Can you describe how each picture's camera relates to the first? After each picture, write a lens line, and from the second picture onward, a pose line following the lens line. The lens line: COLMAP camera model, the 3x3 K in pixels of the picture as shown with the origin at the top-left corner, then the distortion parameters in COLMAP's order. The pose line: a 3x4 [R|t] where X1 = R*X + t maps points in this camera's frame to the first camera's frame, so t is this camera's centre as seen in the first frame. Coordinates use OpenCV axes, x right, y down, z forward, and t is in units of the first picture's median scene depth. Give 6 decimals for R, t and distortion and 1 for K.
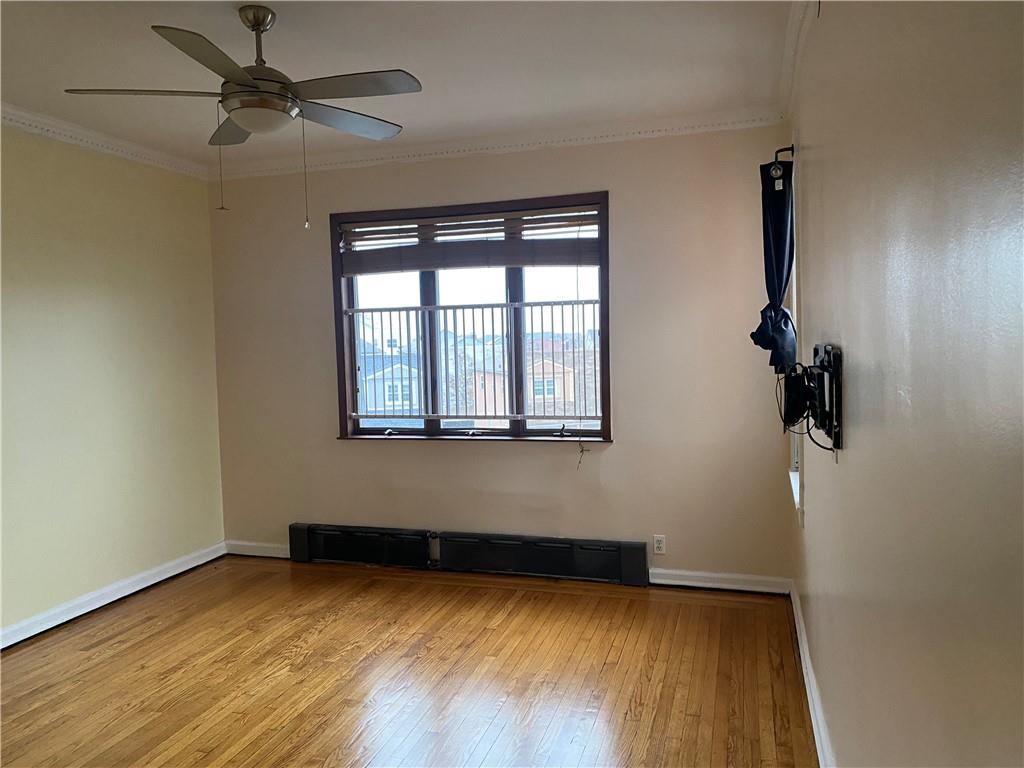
lens RADIAL K [[779.9, 0, 512.0], [0, 779.9, 384.6], [0, 0, 1]] dist [0.042822, -0.050100]
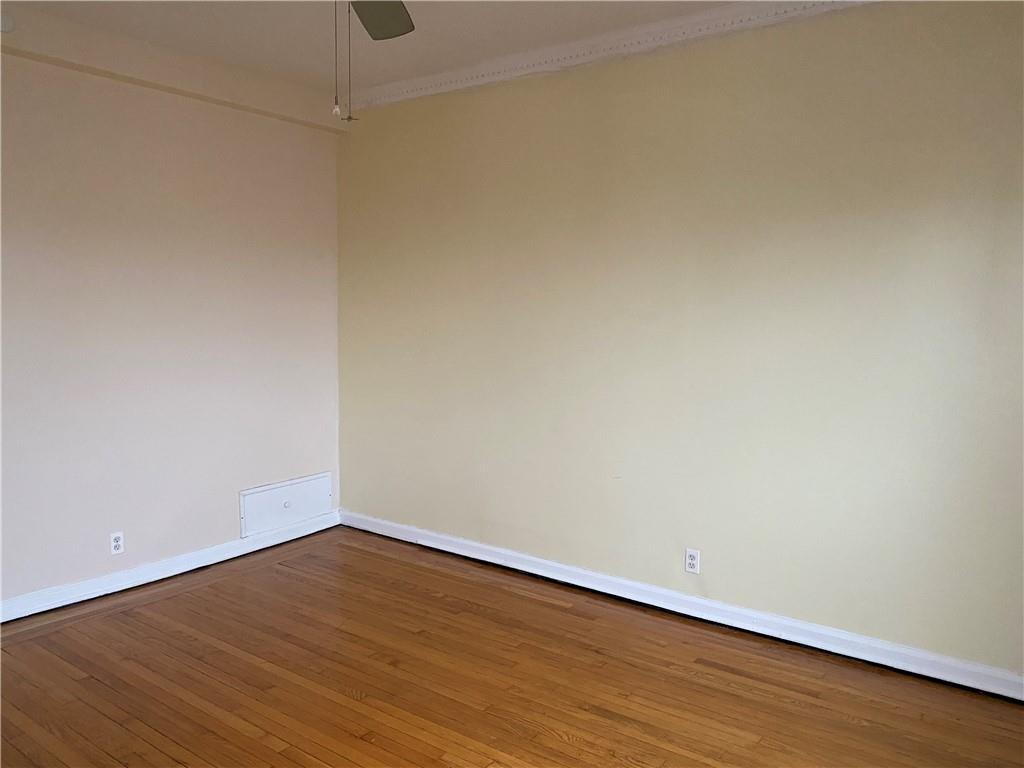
lens RADIAL K [[779.9, 0, 513.5], [0, 779.9, 379.4], [0, 0, 1]] dist [0.042822, -0.050100]
pose [[-0.343280, 0.107520, -0.933059, 0.263741], [-0.051463, 0.989780, 0.132990, -0.059604], [0.937822, 0.093671, -0.334238, 1.019598]]
